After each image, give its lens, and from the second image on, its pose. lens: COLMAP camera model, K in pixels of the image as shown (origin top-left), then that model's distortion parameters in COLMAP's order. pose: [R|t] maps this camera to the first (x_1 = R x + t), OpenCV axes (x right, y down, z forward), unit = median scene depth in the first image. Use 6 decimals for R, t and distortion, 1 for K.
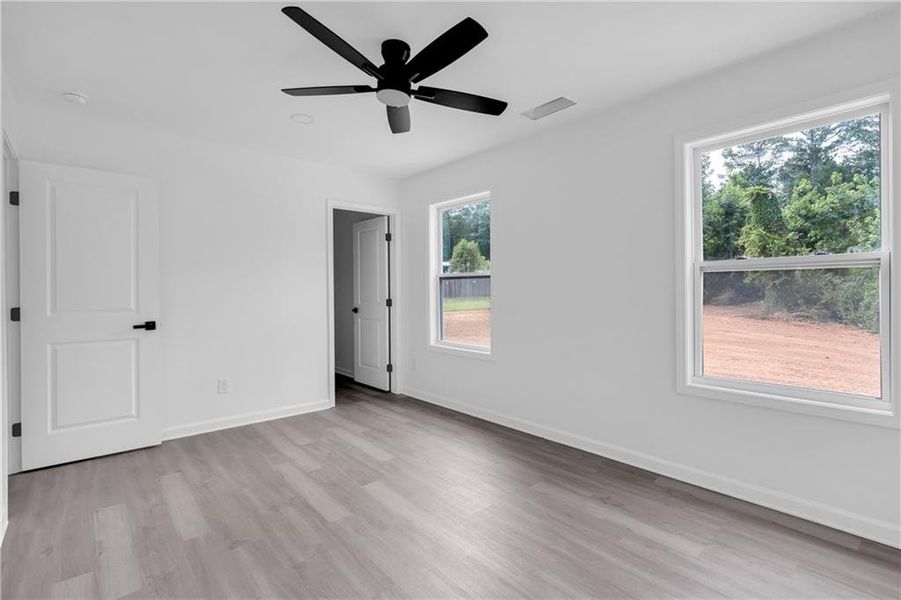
lens RADIAL K [[407.9, 0, 445.5], [0, 407.9, 291.3], [0, 0, 1]] dist [-0.000879, 0.000217]
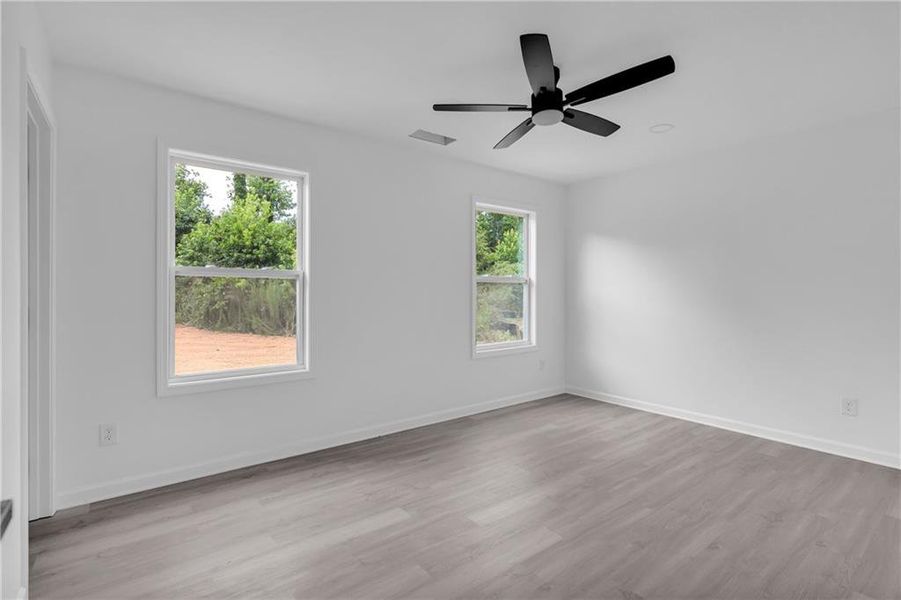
lens RADIAL K [[407.9, 0, 445.5], [0, 407.9, 291.3], [0, 0, 1]] dist [-0.000879, 0.000217]
pose [[0.097247, 0.008604, 0.995223, -0.908447], [-0.000864, 0.999963, -0.008561, -0.001004], [-0.995260, -0.000028, 0.097251, 0.849984]]
